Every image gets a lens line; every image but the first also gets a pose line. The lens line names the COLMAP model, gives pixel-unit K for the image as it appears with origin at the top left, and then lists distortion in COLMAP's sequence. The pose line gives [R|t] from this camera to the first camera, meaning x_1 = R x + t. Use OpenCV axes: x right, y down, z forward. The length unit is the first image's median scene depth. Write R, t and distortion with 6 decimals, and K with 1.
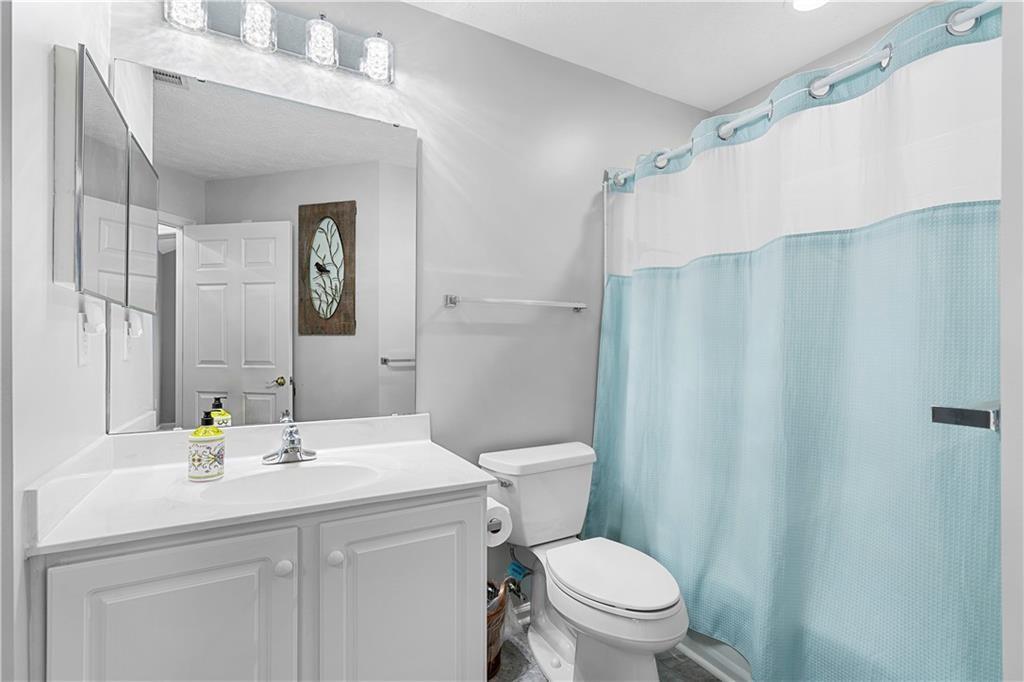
lens RADIAL K [[463.9, 0, 508.8], [0, 463.9, 341.3], [0, 0, 1]] dist [-0.013846, 0.005673]
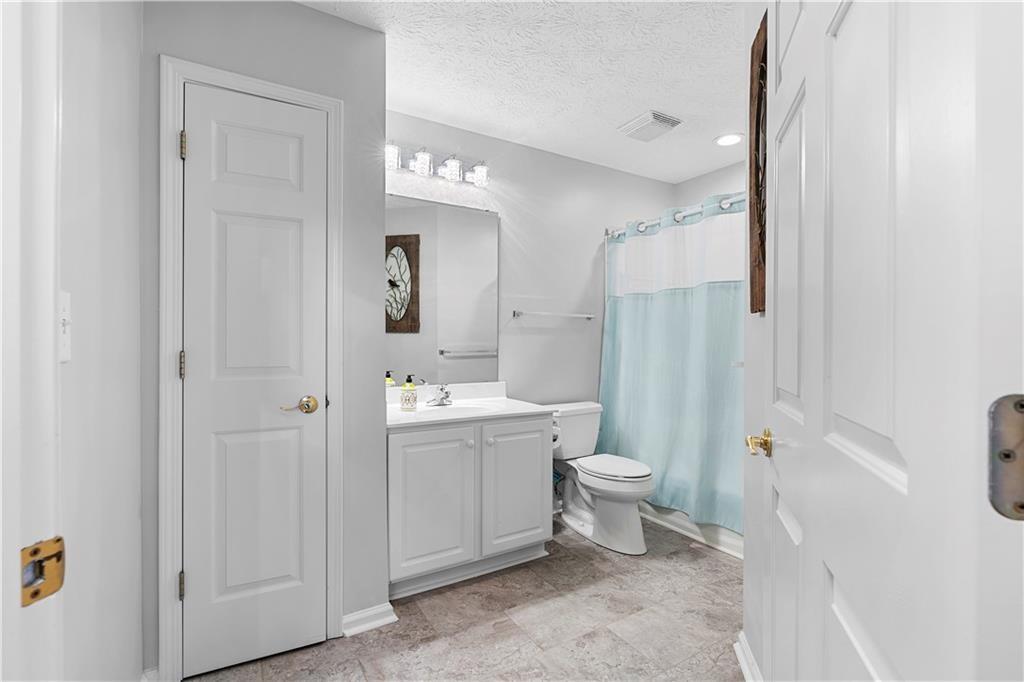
lens RADIAL K [[467.0, 0, 509.6], [0, 467.0, 337.9], [0, 0, 1]] dist [-0.003612, 0.000828]
pose [[0.999084, 0.000831, 0.042774, -0.208943], [-0.000978, 0.999994, 0.003427, -0.007859], [-0.042771, -0.003466, 0.999079, -0.634611]]
